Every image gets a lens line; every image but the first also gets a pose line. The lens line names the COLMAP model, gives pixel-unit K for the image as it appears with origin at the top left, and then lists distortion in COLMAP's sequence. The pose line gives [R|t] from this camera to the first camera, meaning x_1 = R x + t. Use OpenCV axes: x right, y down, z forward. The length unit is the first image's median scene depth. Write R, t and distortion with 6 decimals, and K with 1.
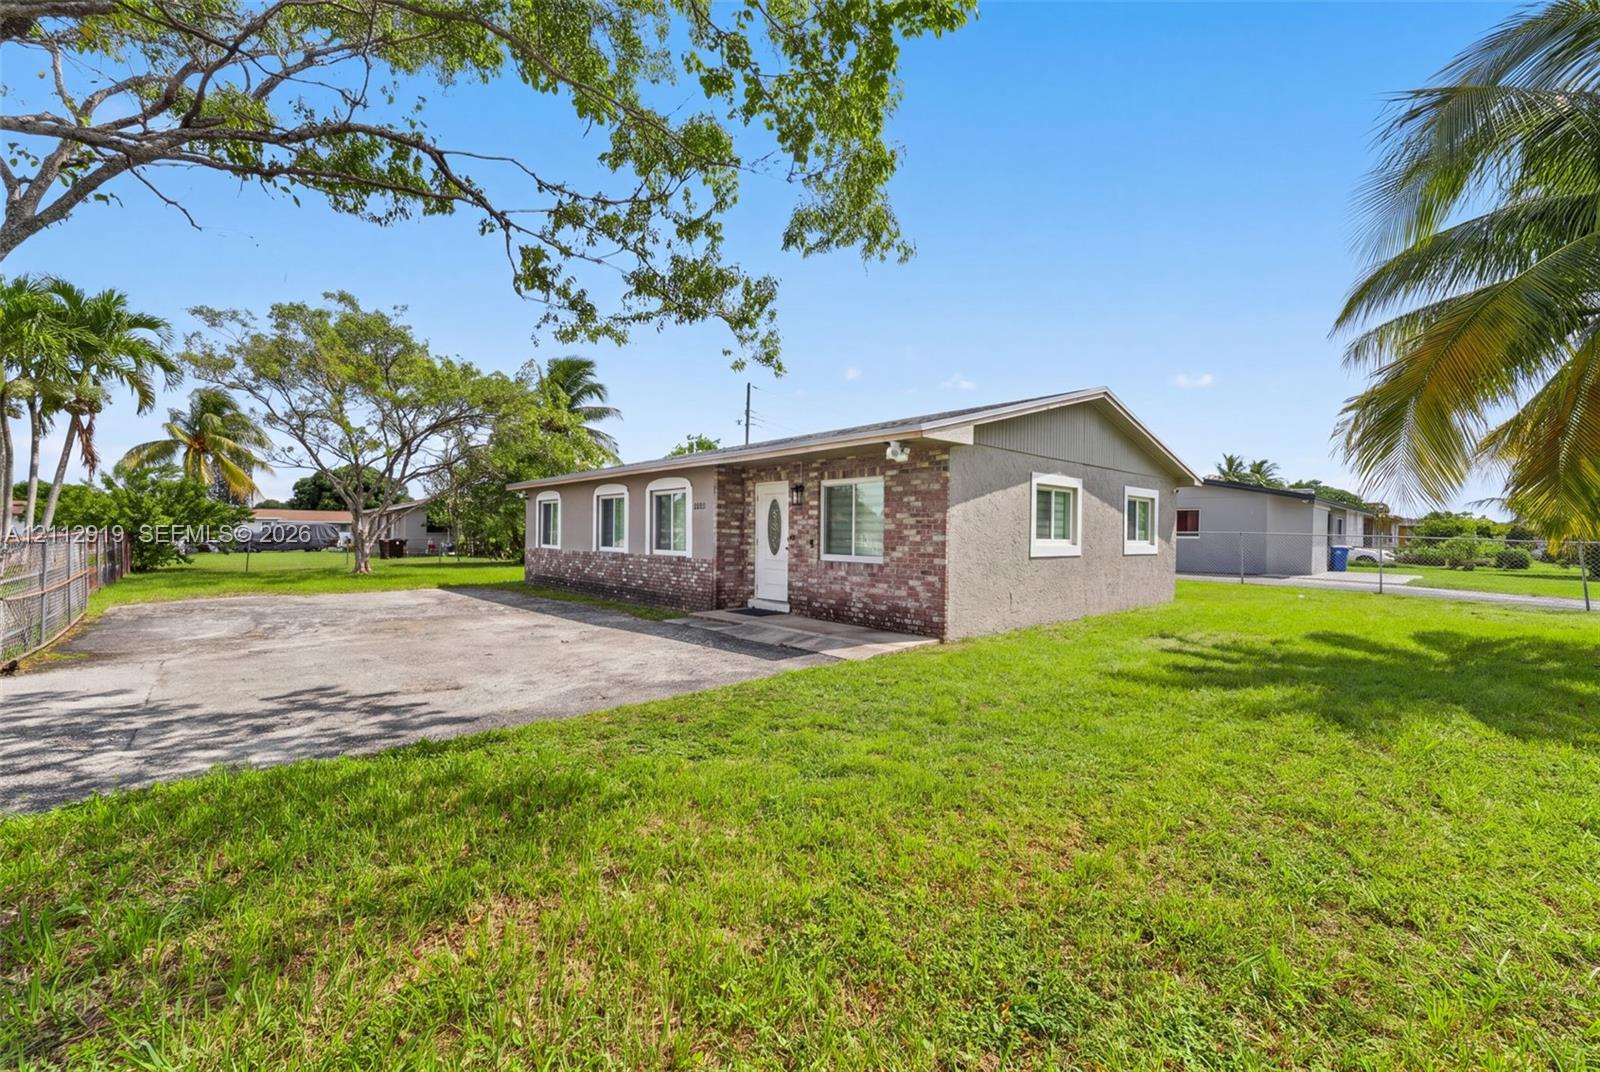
lens RADIAL K [[683.5, 0, 800.0], [0, 683.5, 536.0], [0, 0, 1]] dist [-0.001286, -0.000089]
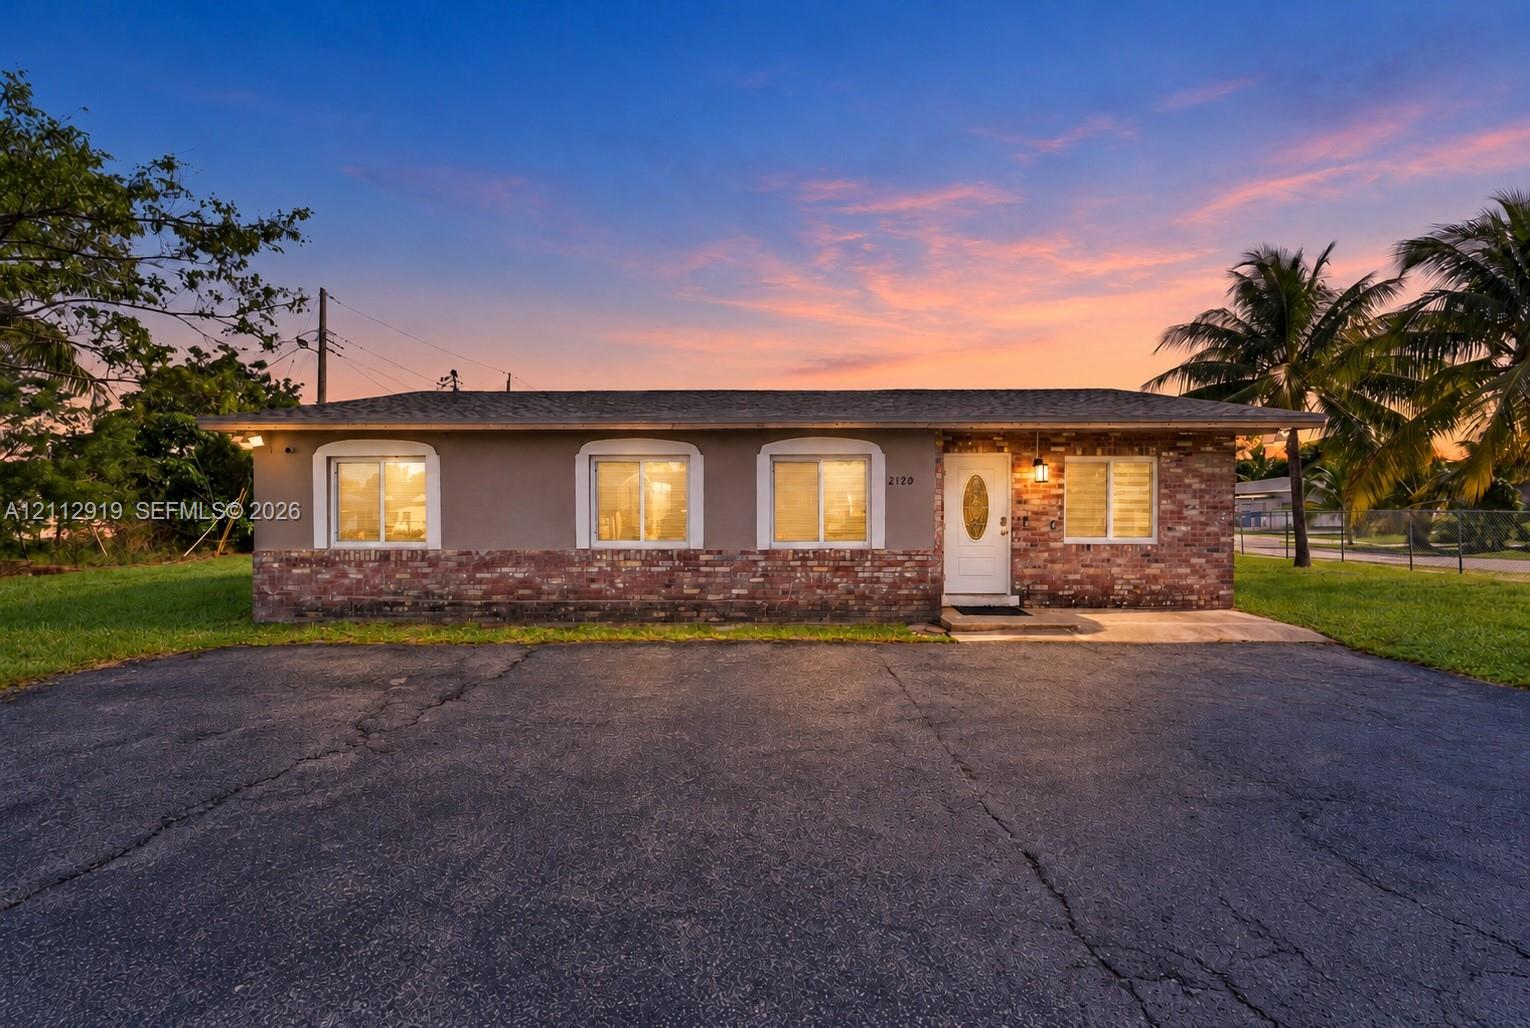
lens RADIAL K [[653.6, 0, 765.0], [0, 653.6, 514.0], [0, 0, 1]] dist [-0.001286, -0.000089]
pose [[0.672555, -0.027275, 0.739544, -0.968349], [0.009479, 0.999556, 0.028245, -0.035763], [-0.739986, -0.011986, 0.672515, 0.768519]]
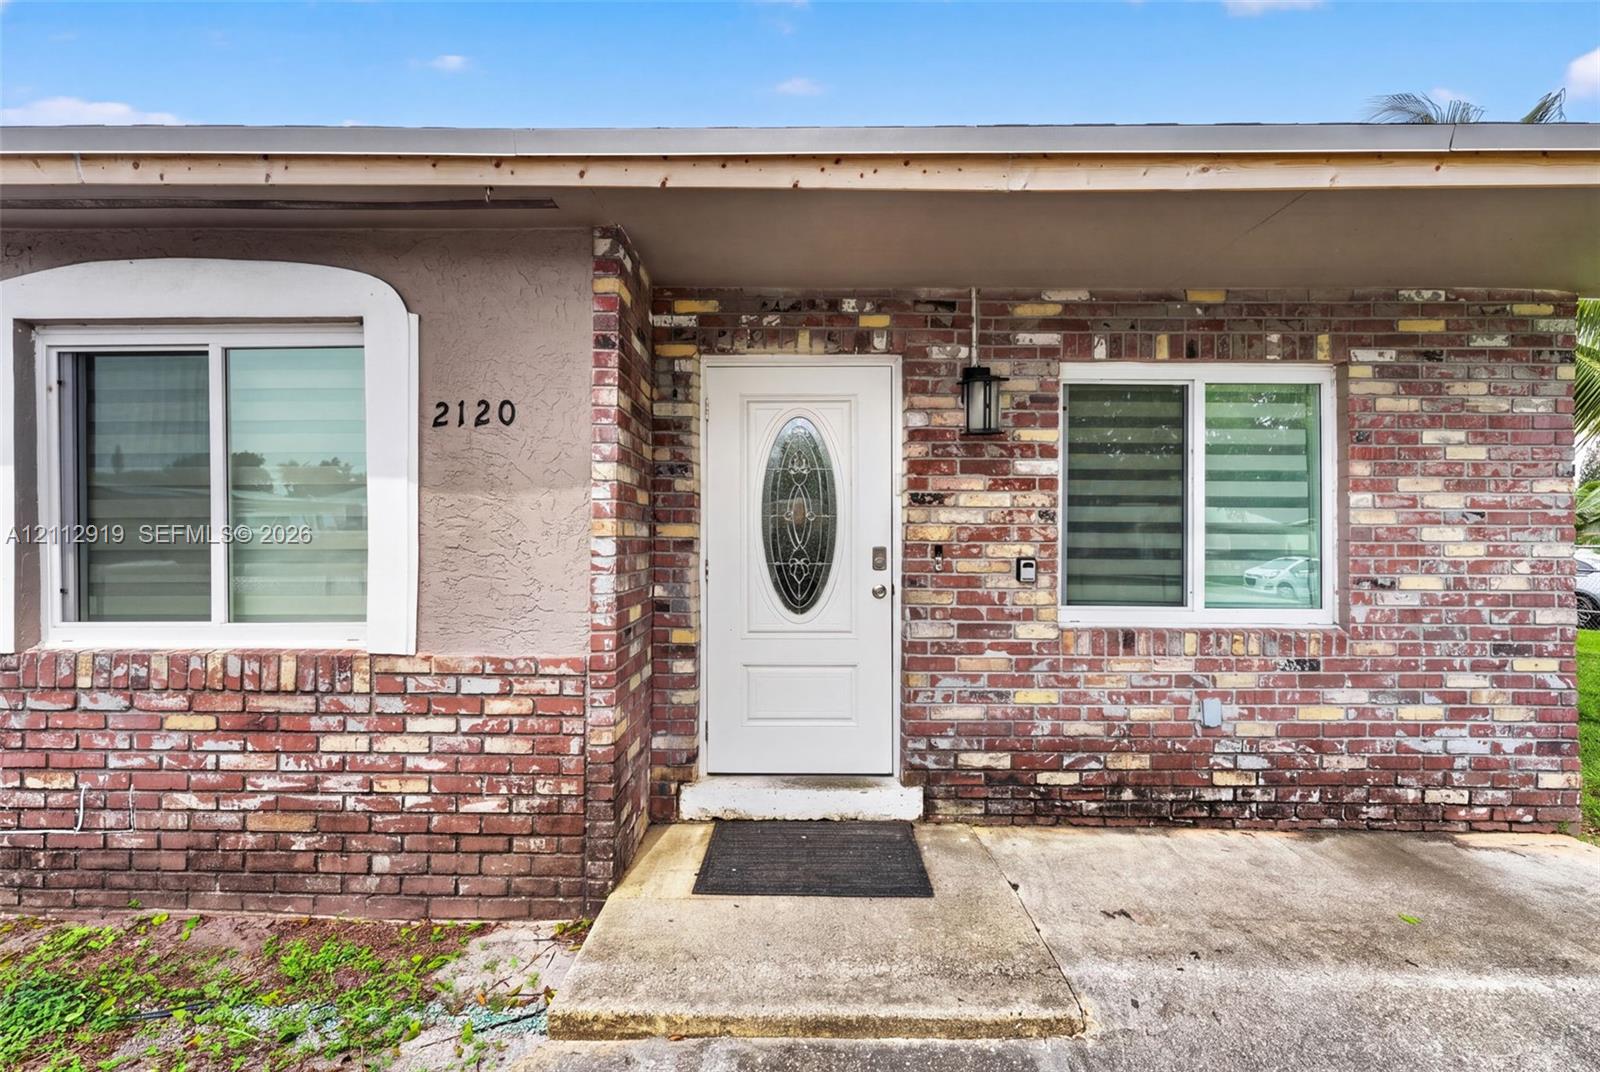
lens RADIAL K [[683.5, 0, 800.0], [0, 683.5, 536.0], [0, 0, 1]] dist [-0.001286, -0.000089]
pose [[0.662782, -0.006706, 0.748782, -0.295353], [0.003612, 0.999977, 0.005758, -0.007275], [-0.748804, -0.001111, 0.662791, 0.962484]]
